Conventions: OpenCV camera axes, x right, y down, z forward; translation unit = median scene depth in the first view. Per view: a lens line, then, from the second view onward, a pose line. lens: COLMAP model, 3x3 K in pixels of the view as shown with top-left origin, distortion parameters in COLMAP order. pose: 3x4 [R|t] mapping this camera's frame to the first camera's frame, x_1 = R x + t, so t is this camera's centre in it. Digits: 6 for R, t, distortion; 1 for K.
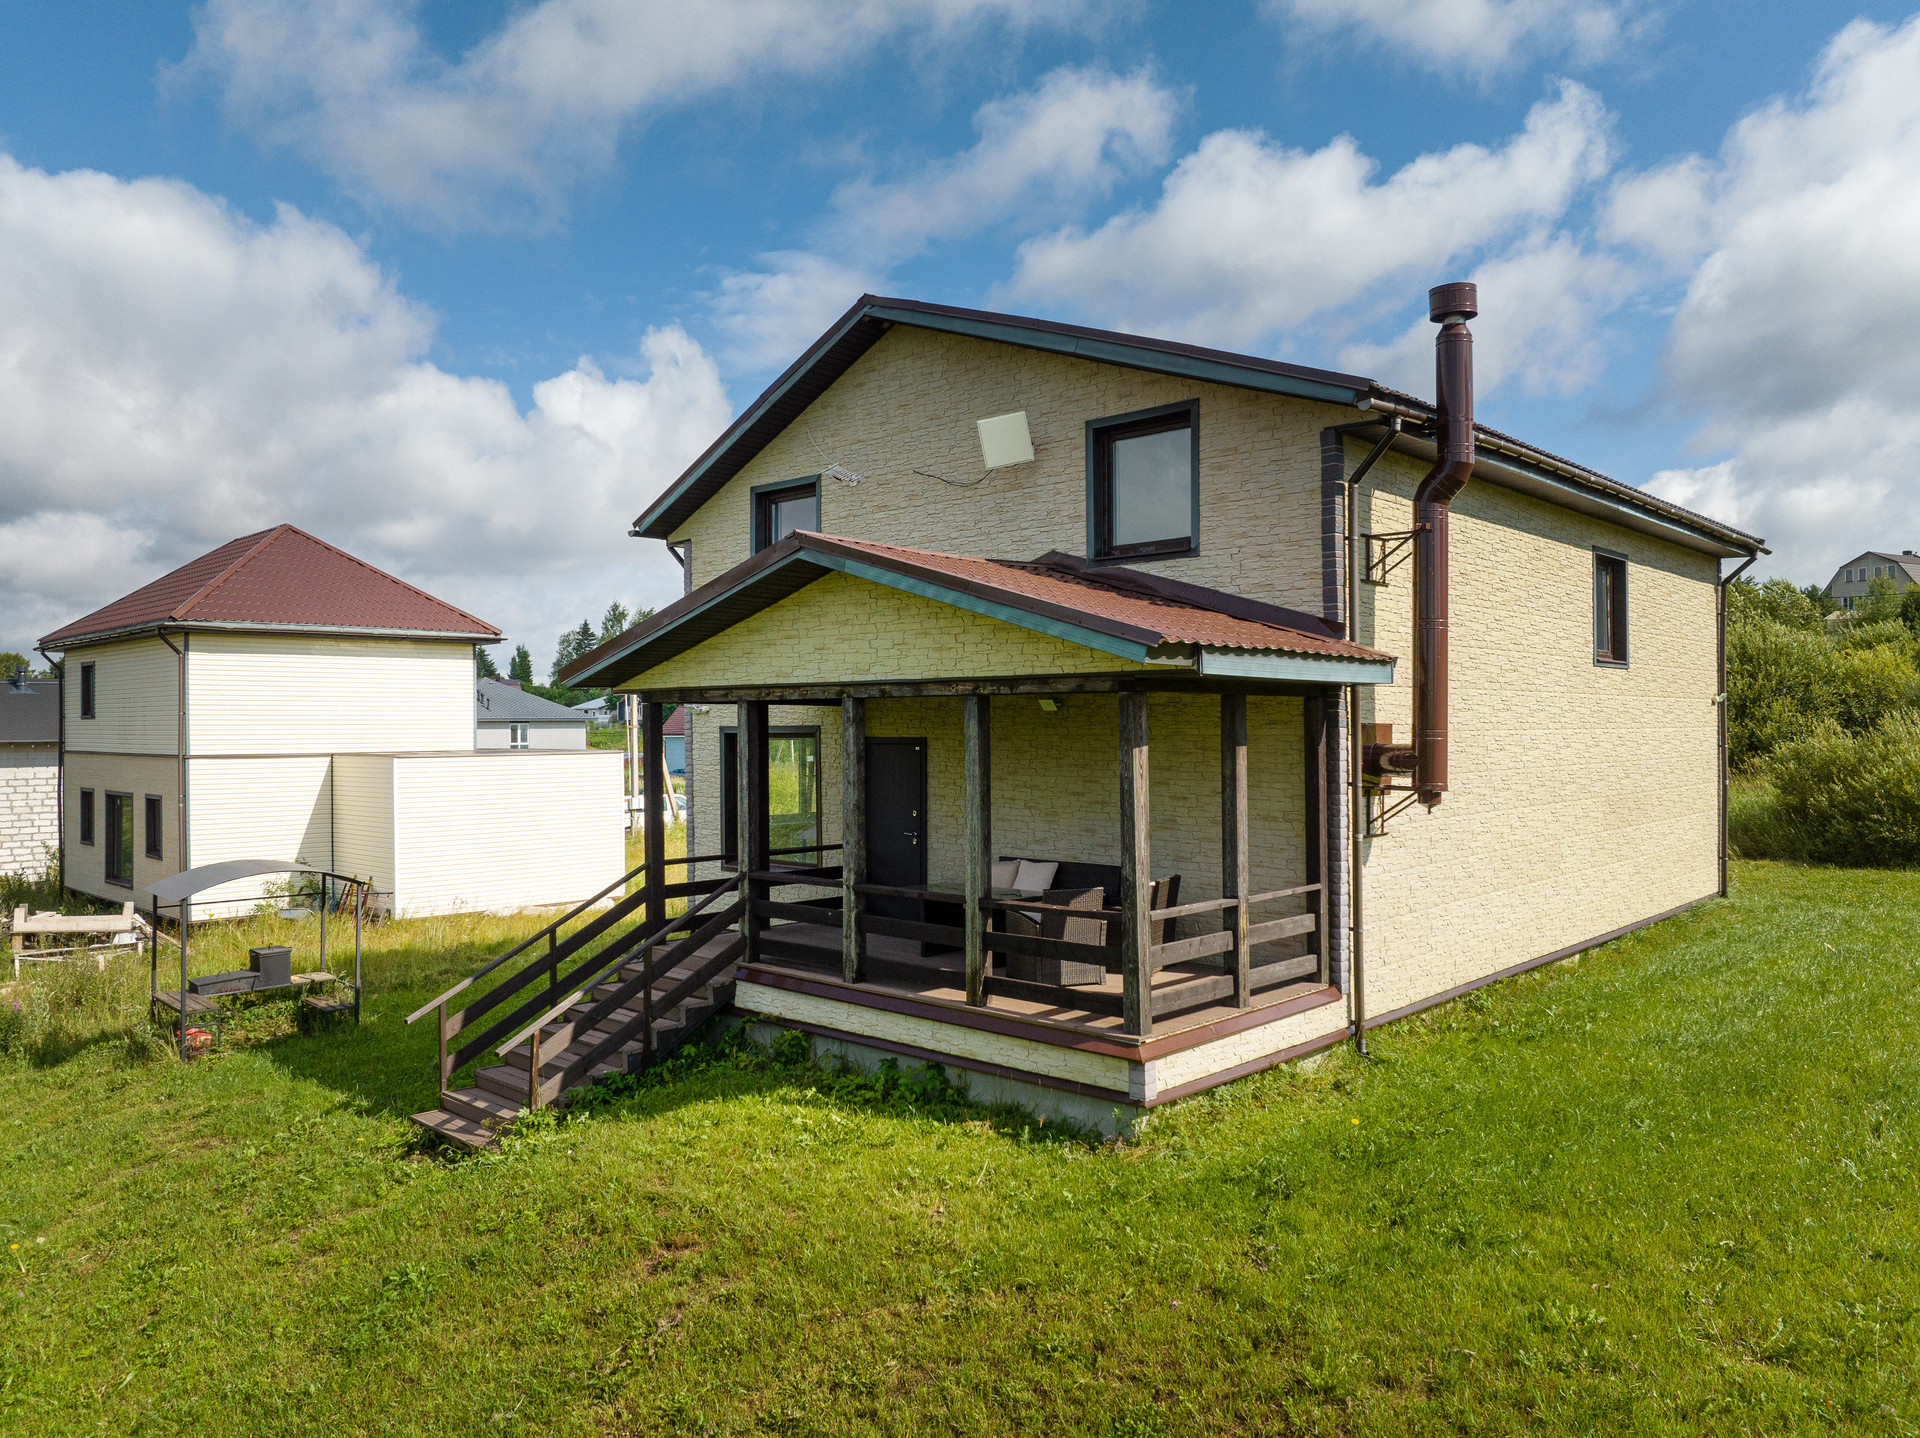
lens RADIAL K [[1361.9, 0, 962.0], [0, 1361.9, 727.9], [0, 0, 1]] dist [-0.036307, 0.002015]
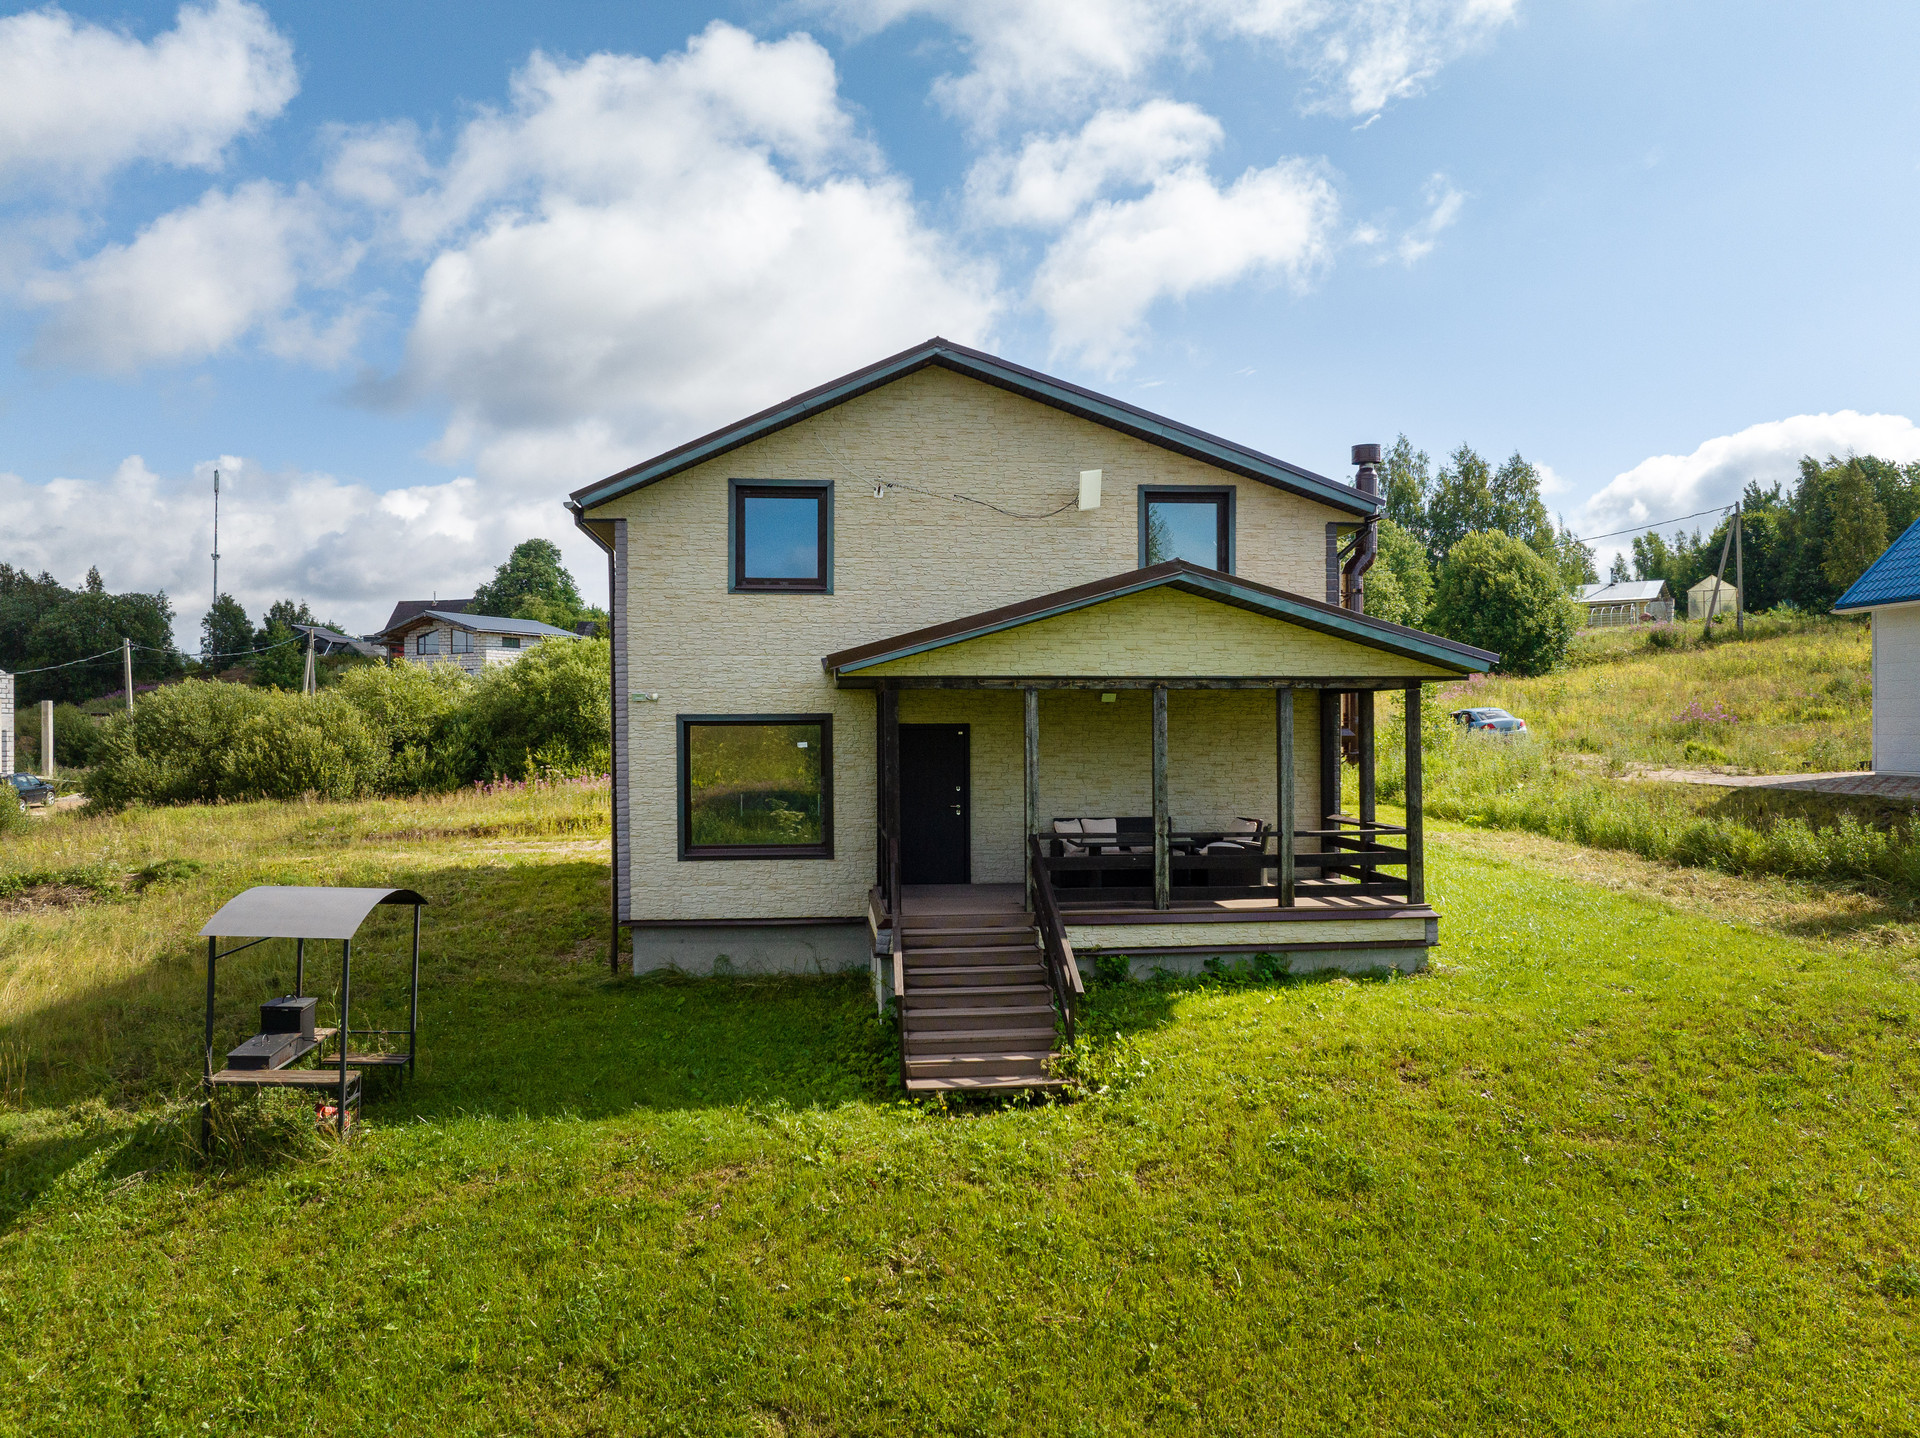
lens RADIAL K [[1361.9, 0, 962.0], [0, 1361.9, 727.9], [0, 0, 1]] dist [-0.036307, 0.002015]
pose [[0.648973, 0.000568, 0.760811, -1.110484], [0.003099, 0.999989, -0.003390, 0.017583], [-0.760805, 0.004558, 0.648965, 0.288504]]
